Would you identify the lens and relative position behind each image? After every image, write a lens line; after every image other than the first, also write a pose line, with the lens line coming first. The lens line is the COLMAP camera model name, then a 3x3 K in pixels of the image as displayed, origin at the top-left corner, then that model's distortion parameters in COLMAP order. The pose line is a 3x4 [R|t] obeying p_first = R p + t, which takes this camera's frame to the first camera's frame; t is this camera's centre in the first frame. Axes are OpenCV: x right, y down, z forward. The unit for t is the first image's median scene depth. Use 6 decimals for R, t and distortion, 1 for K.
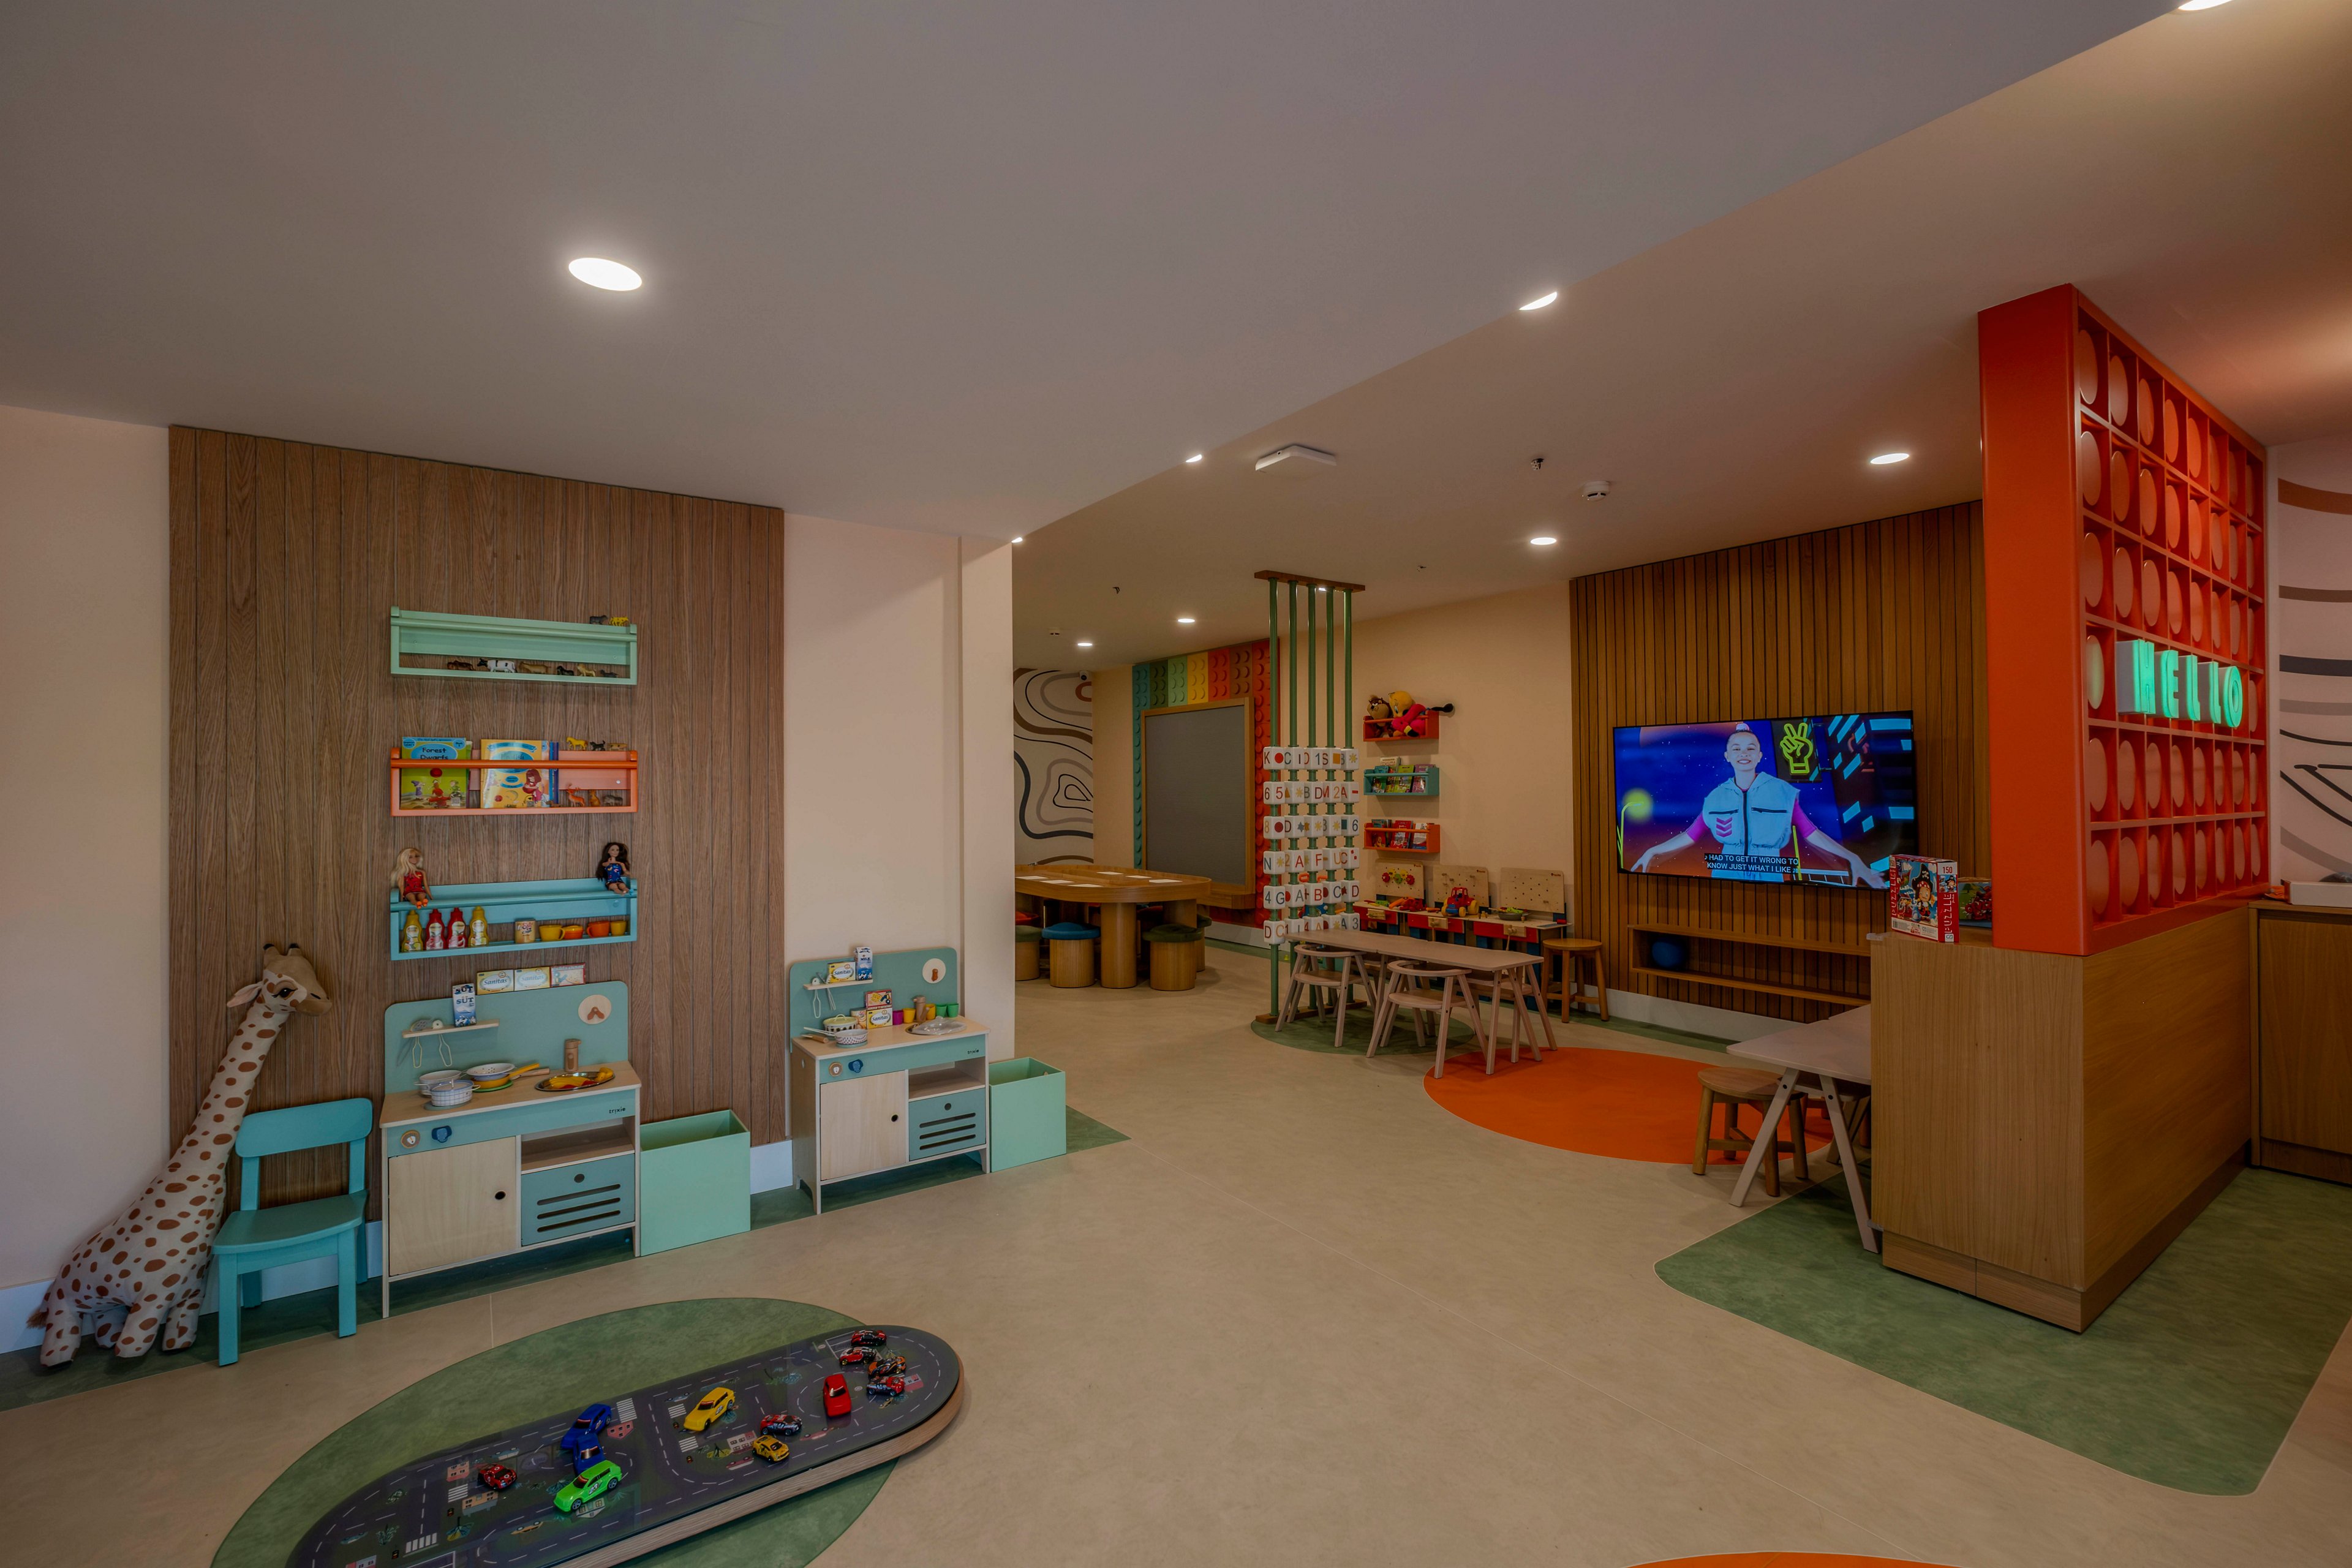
lens RADIAL K [[1018.5, 0, 1176.0], [0, 1018.5, 784.0], [0, 0, 1]] dist [0.002418, 0.000179]
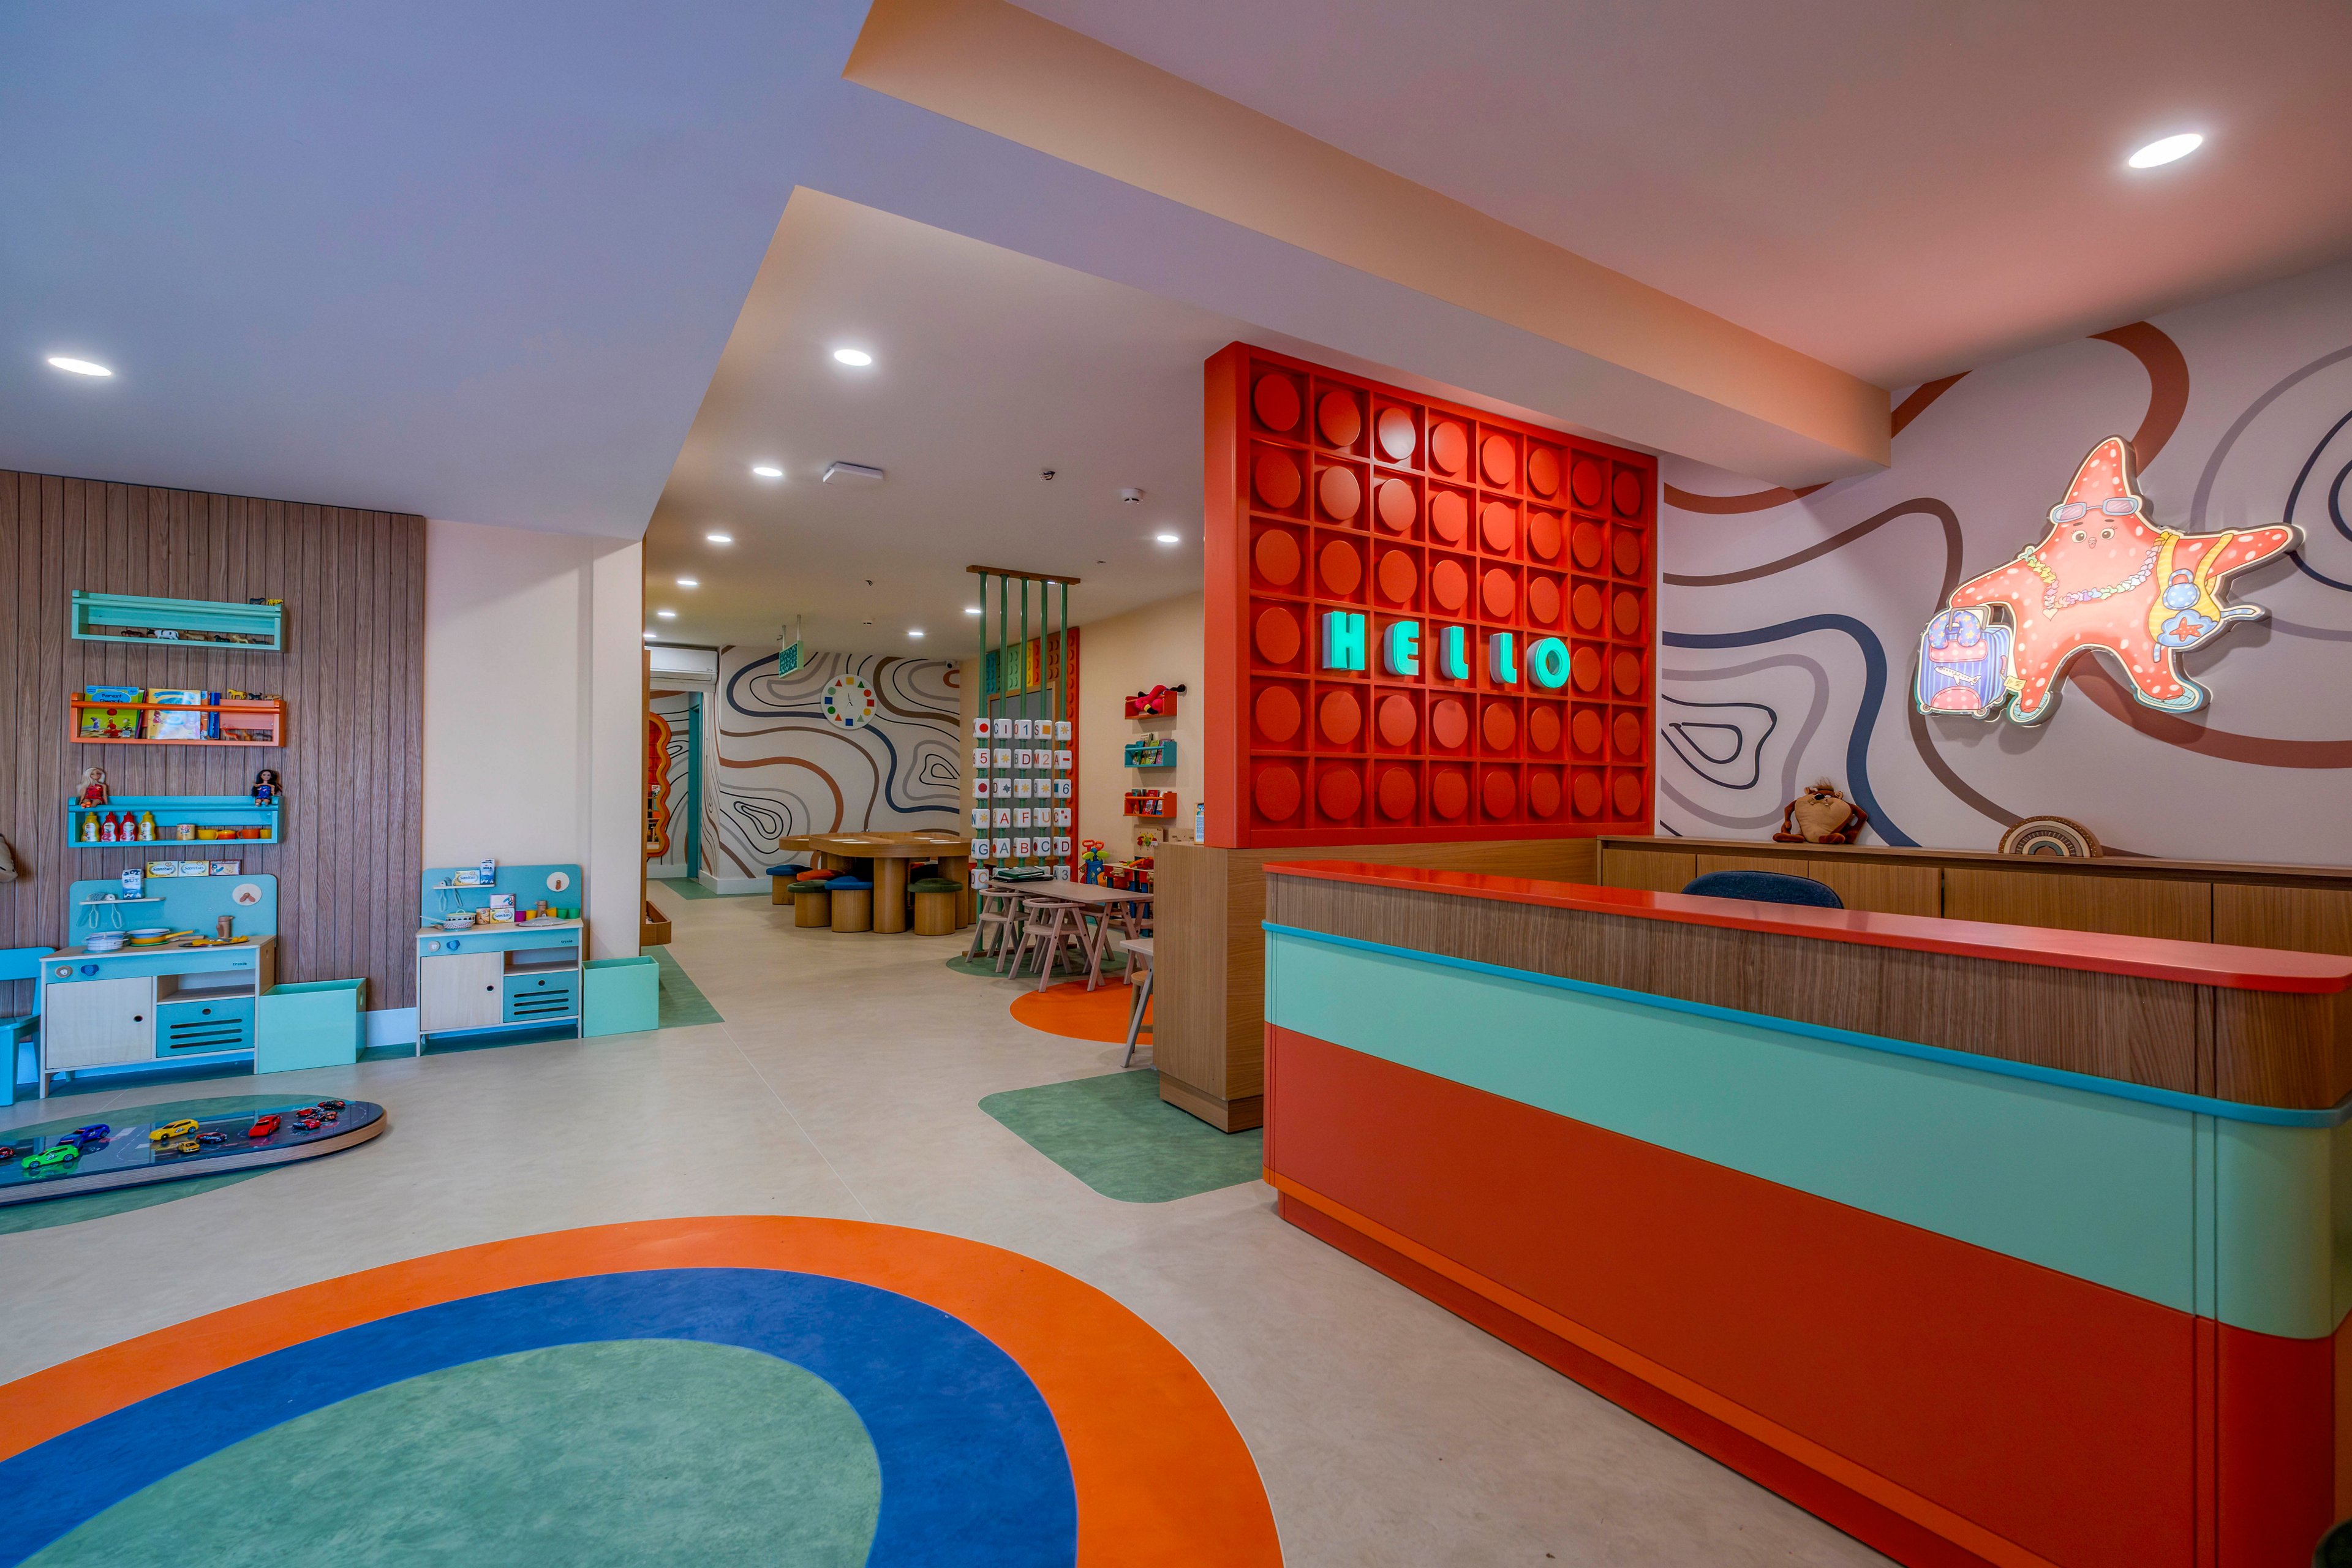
lens RADIAL K [[1016.5, 0, 1170.0], [0, 1016.5, 778.0], [0, 0, 1]] dist [-0.001629, 0.000113]
pose [[0.998578, 0.007523, -0.052784, 0.682527], [-0.007827, 0.999954, -0.005557, 0.066127], [0.052739, 0.005963, 0.998591, -0.251248]]
